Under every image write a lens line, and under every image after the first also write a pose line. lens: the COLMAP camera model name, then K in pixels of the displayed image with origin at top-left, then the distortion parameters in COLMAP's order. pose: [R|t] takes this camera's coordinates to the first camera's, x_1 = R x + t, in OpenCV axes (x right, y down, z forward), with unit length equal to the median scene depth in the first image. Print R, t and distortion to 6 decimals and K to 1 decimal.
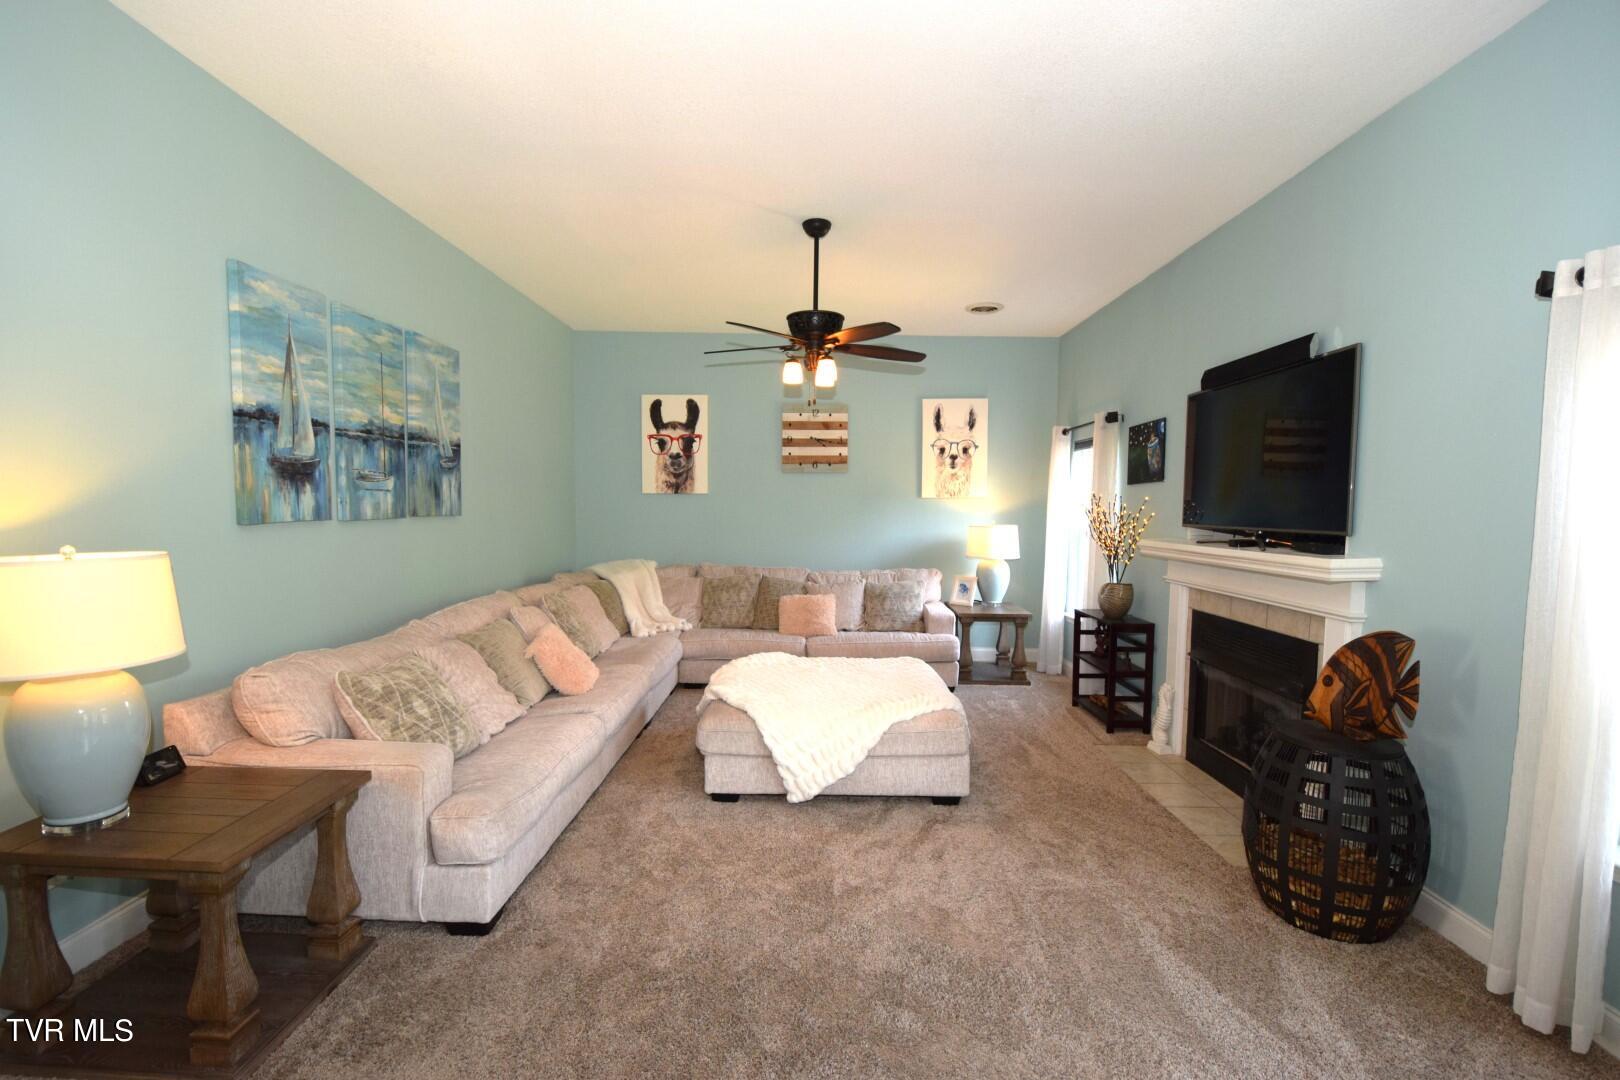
lens RADIAL K [[705.4, 0, 816.8], [0, 705.4, 544.9], [0, 0, 1]] dist [0.015100, -0.022952]
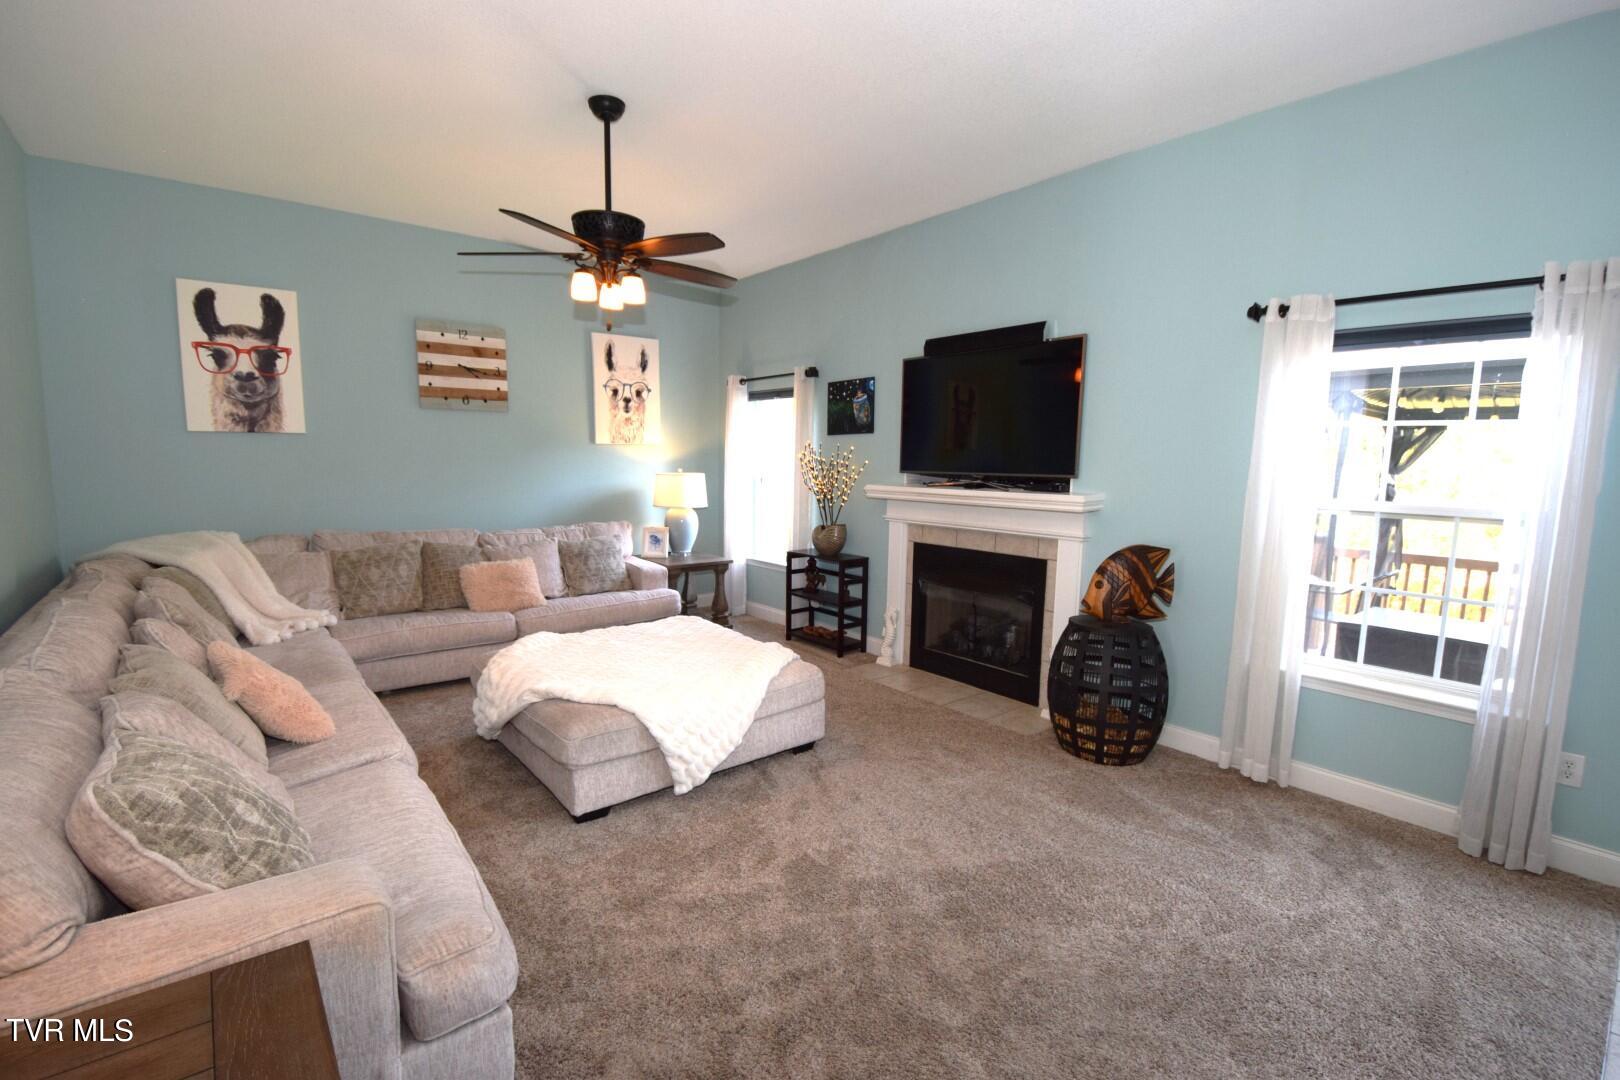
lens RADIAL K [[705.4, 0, 816.8], [0, 705.4, 544.9], [0, 0, 1]] dist [0.015100, -0.022952]
pose [[0.768941, -0.076094, 0.634775, -0.280833], [0.028415, 0.995978, 0.084972, -0.008143], [-0.638687, -0.047301, 0.768011, 0.150190]]
